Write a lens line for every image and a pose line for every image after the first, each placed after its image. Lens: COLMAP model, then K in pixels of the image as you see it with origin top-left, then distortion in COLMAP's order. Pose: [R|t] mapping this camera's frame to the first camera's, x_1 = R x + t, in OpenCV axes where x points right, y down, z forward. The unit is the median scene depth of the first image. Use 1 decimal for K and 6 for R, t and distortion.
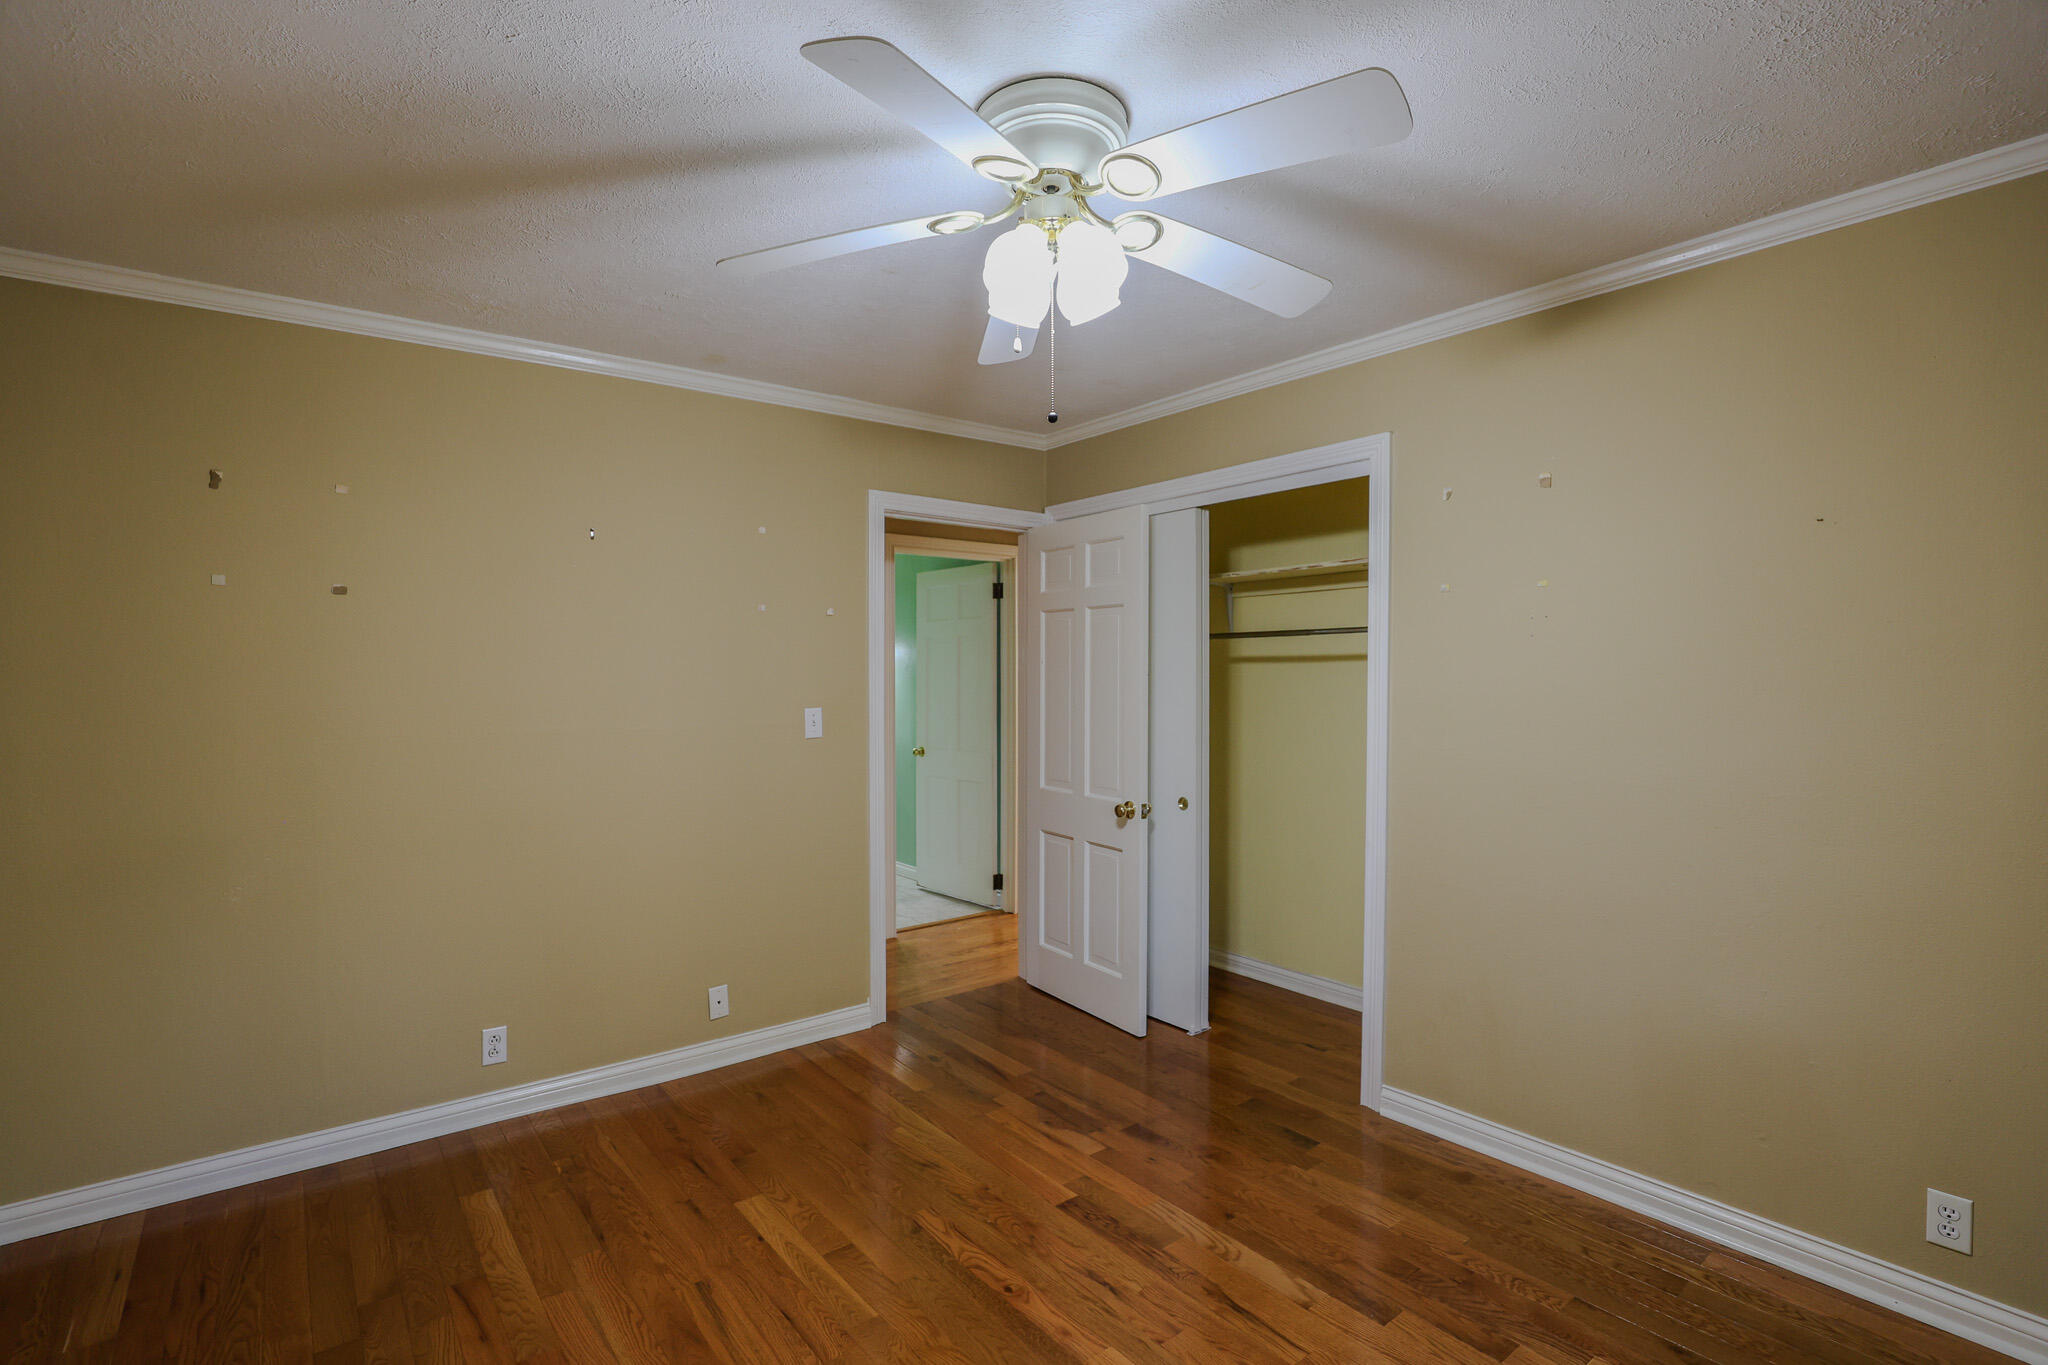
lens RADIAL K [[962.8, 0, 1014.9], [0, 962.8, 676.3], [0, 0, 1]] dist [-0.036954, 0.008196]
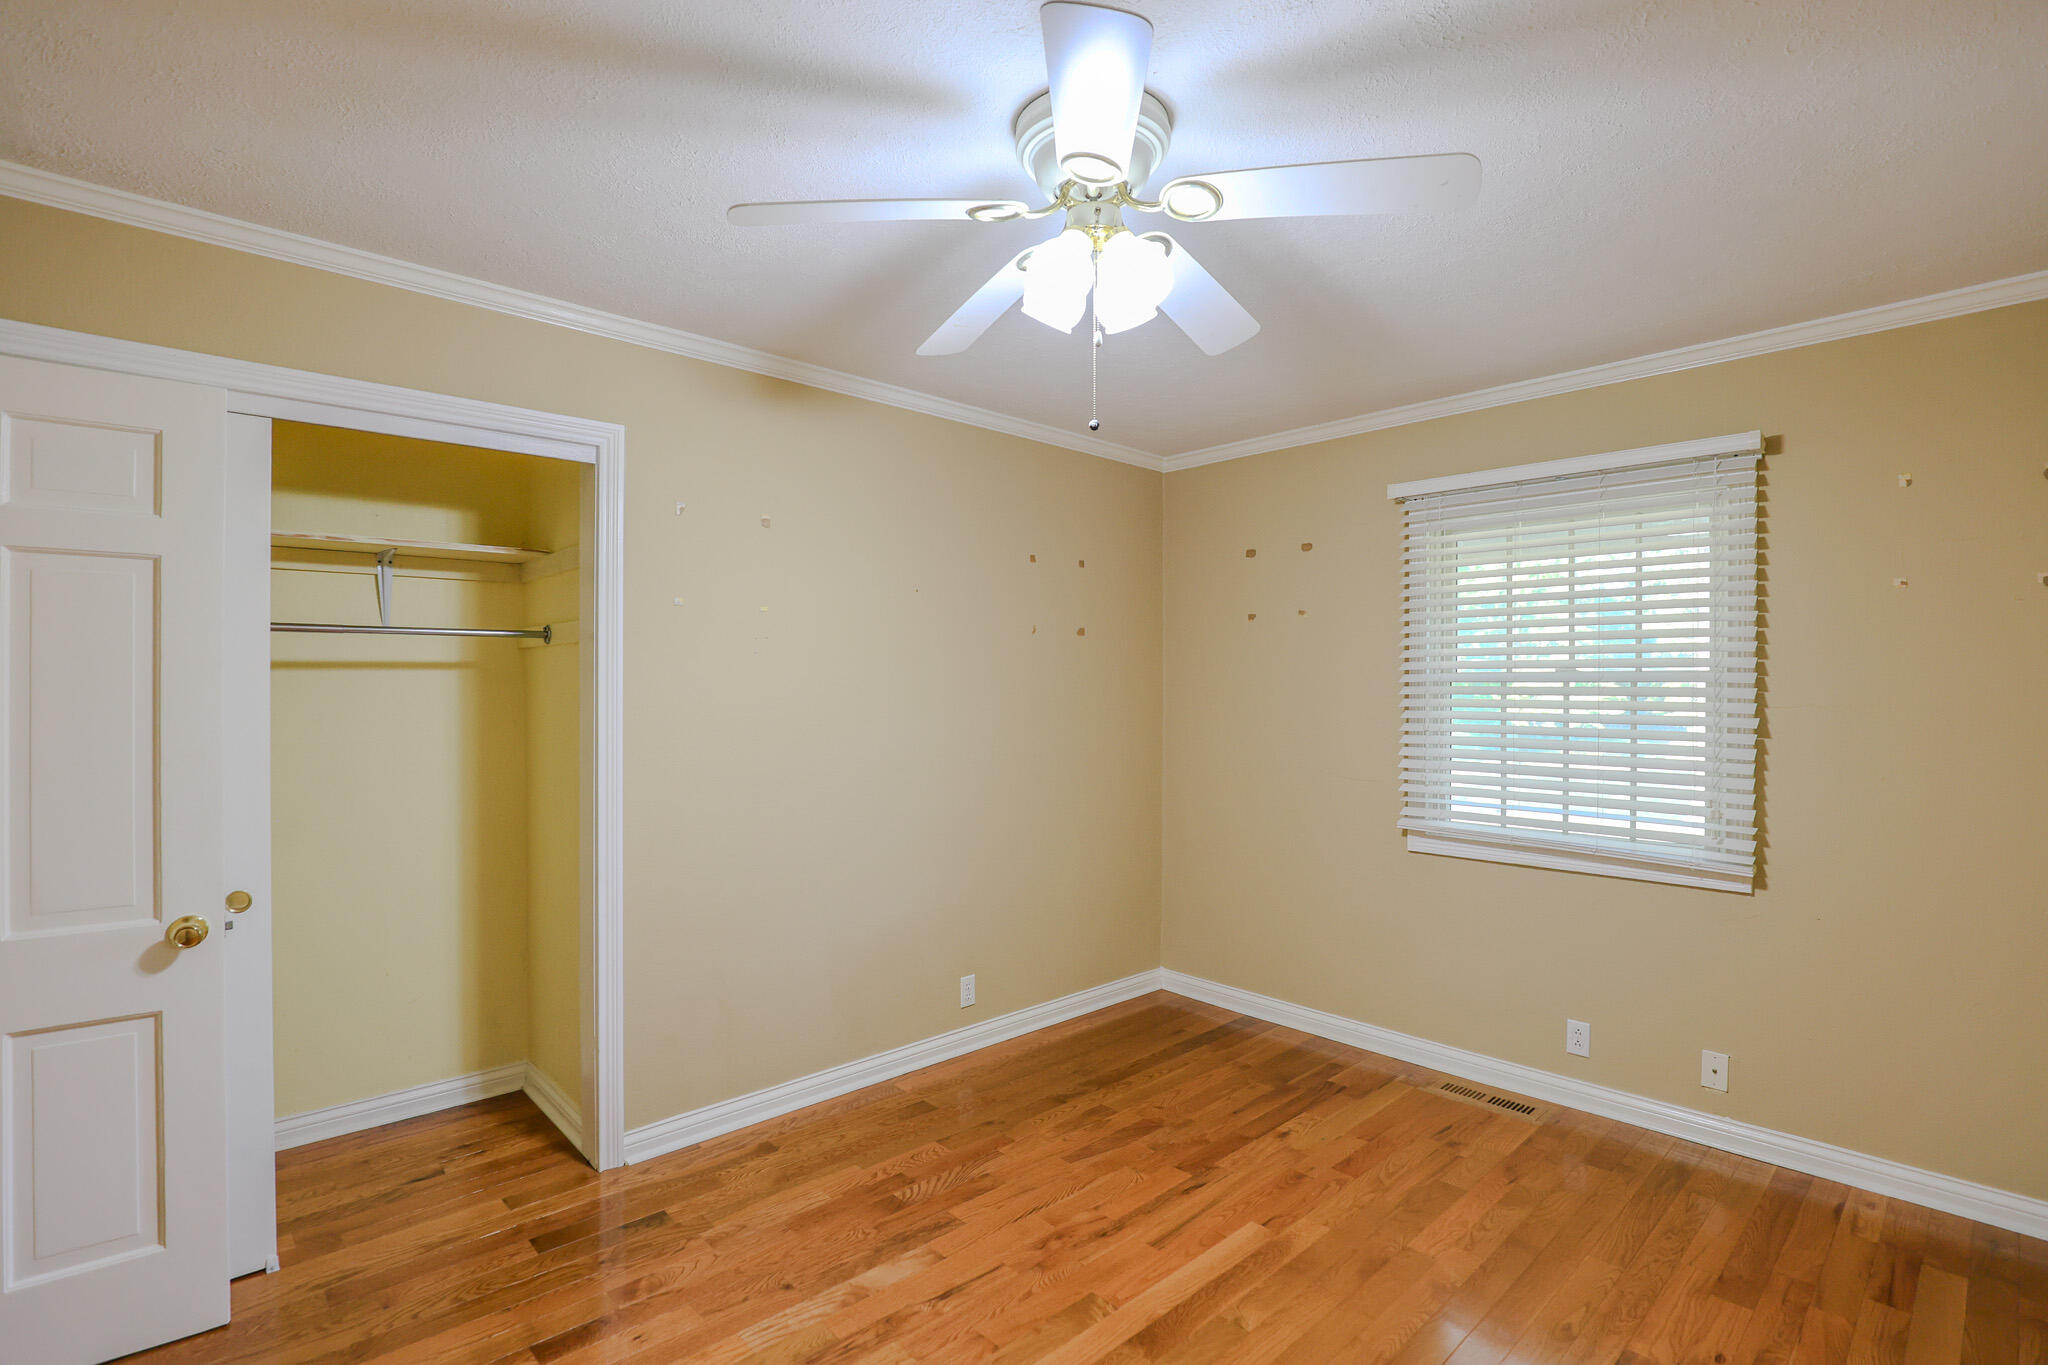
lens RADIAL K [[962.8, 0, 1014.9], [0, 962.8, 676.3], [0, 0, 1]] dist [-0.036954, 0.008196]
pose [[-0.085909, 0.016349, 0.996169, -0.619227], [0.005322, 0.999859, -0.015951, 0.005746], [-0.996289, 0.003932, -0.085984, 0.768141]]
